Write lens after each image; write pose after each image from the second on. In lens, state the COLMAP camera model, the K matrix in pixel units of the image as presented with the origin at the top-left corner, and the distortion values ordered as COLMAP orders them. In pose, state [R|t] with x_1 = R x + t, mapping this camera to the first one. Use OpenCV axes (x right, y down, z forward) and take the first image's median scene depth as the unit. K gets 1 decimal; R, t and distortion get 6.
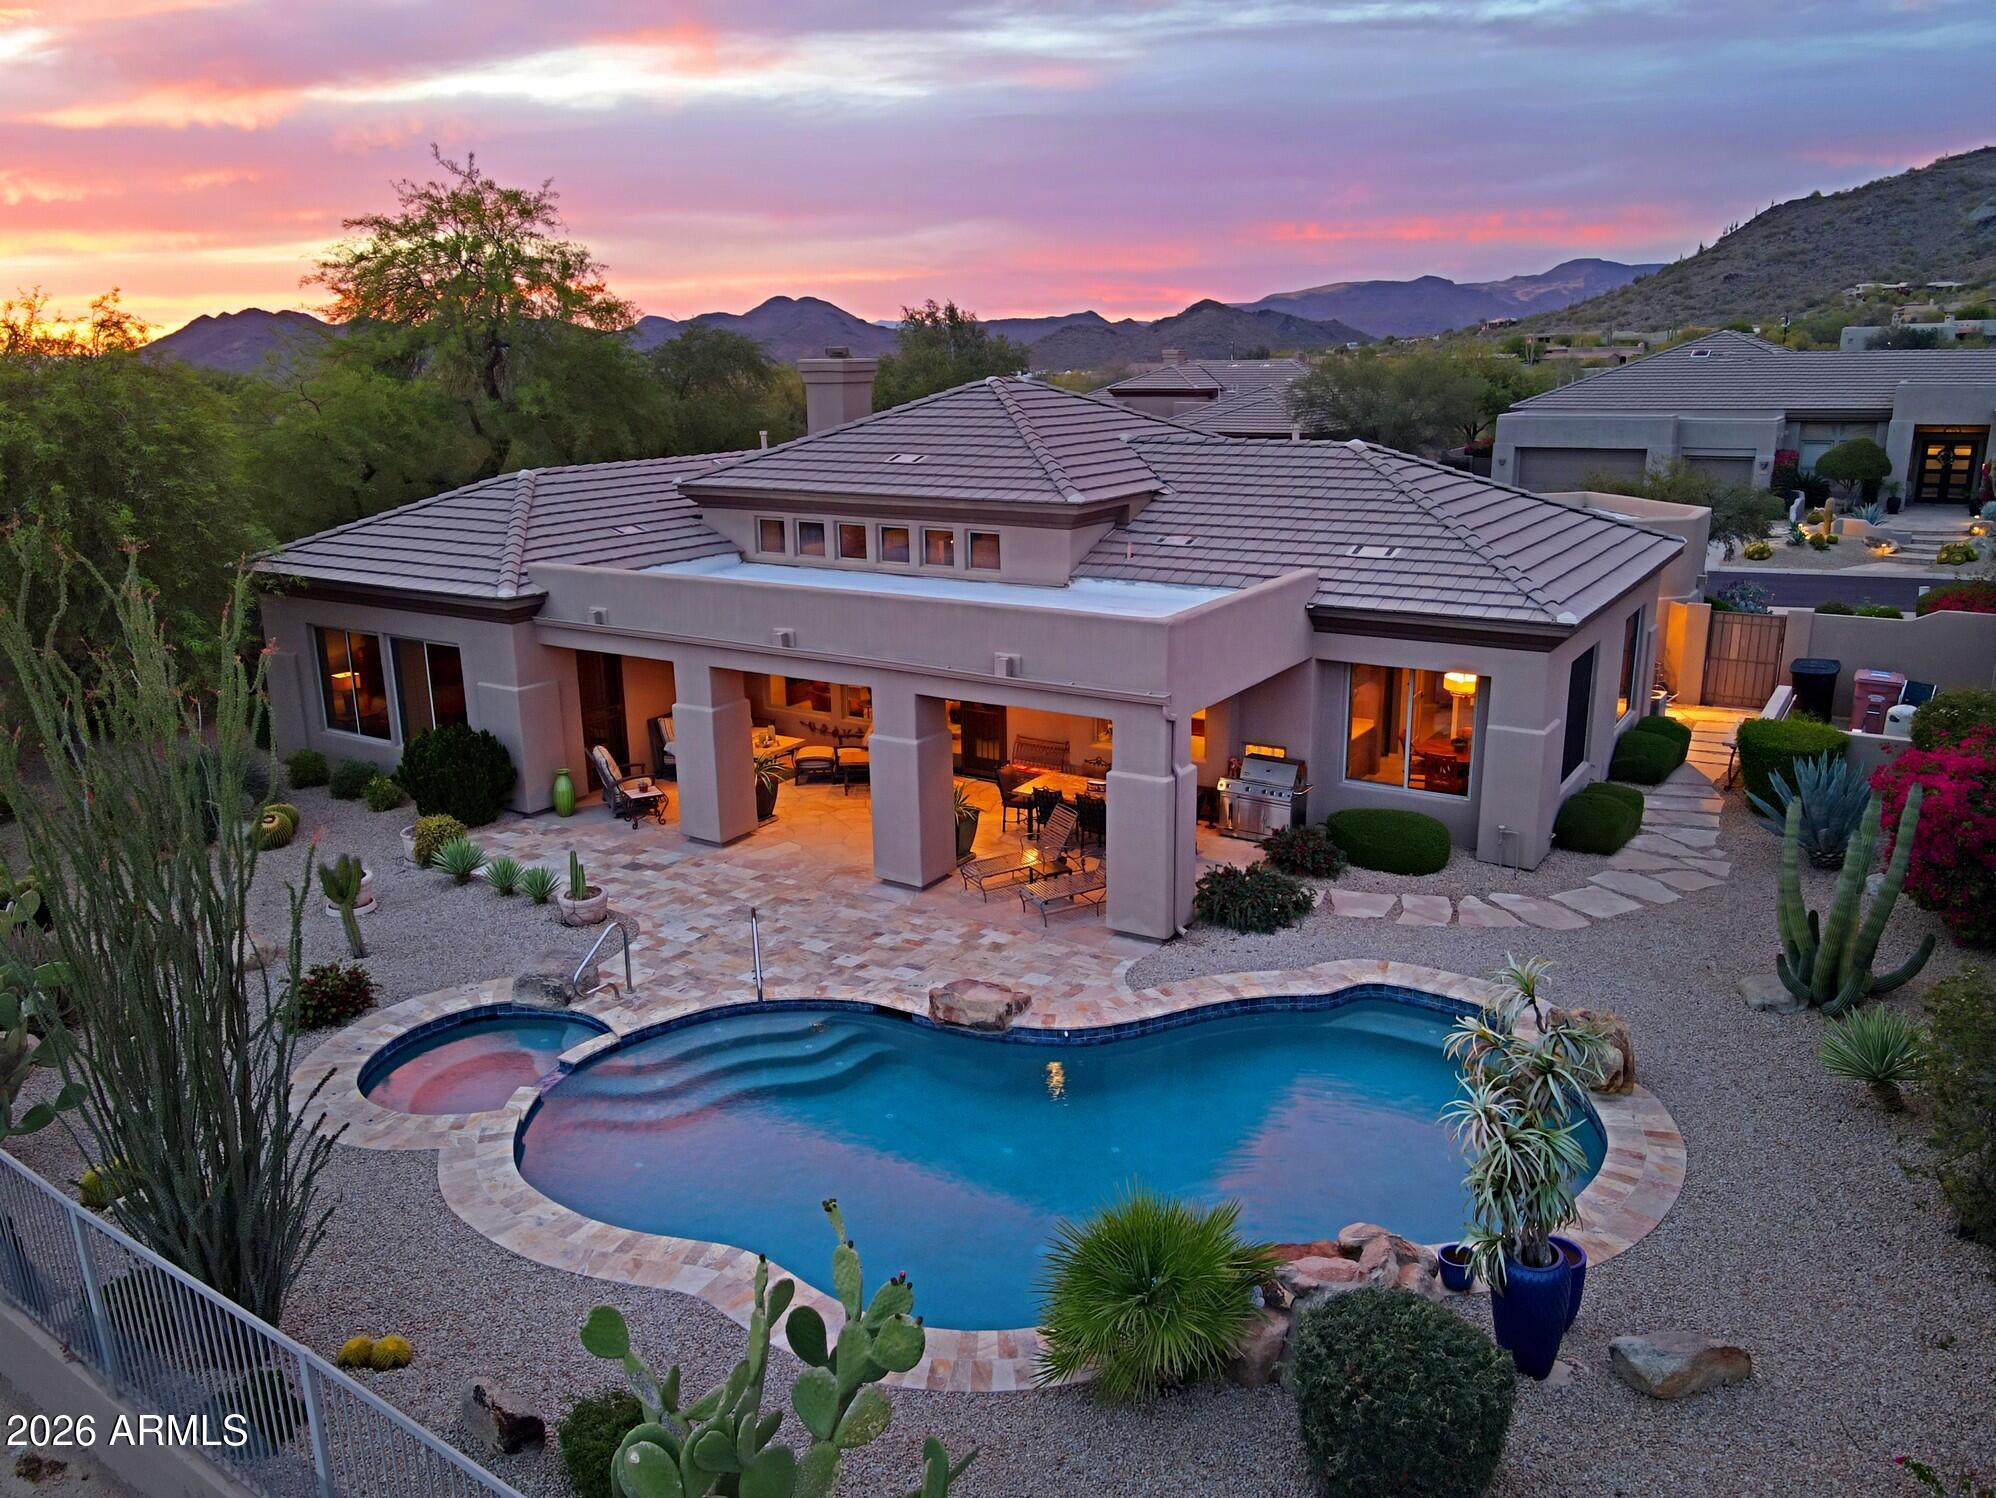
lens RADIAL K [[1459.4, 0, 1000.1], [0, 1459.4, 753.2], [0, 0, 1]] dist [-0.003267, 0.031353]
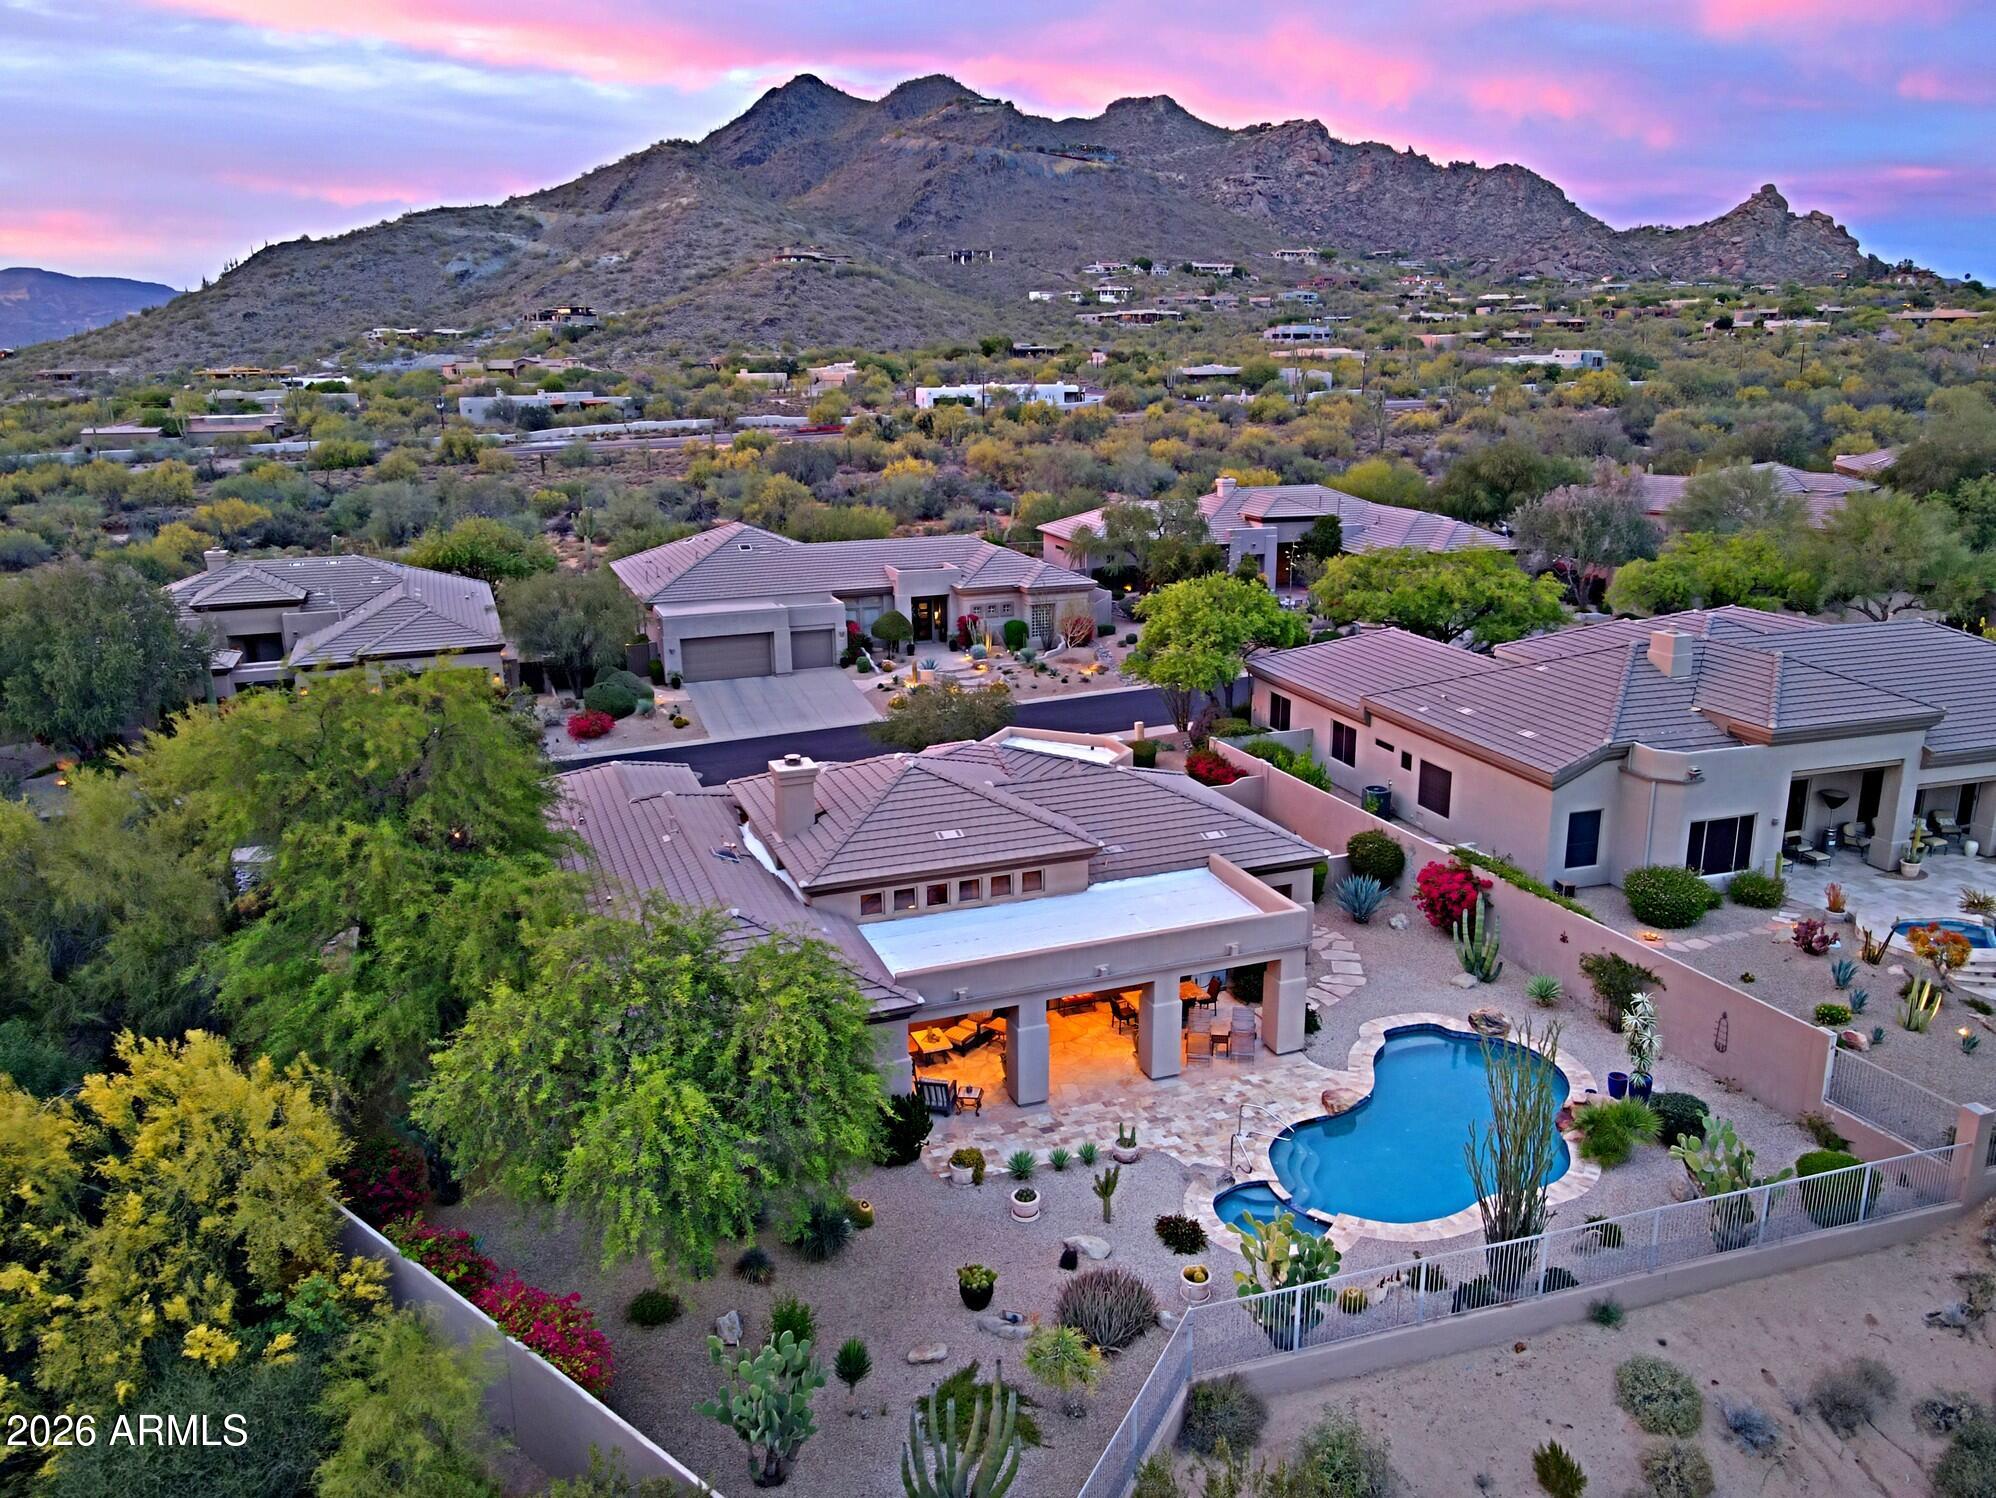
lens RADIAL K [[1459.4, 0, 1000.1], [0, 1459.4, 753.2], [0, 0, 1]] dist [-0.003267, 0.031353]
pose [[0.603910, -0.204907, 0.770263, -1.455880], [0.216222, 0.972268, 0.089120, -0.493353], [-0.767164, 0.112728, 0.631468, -0.059769]]
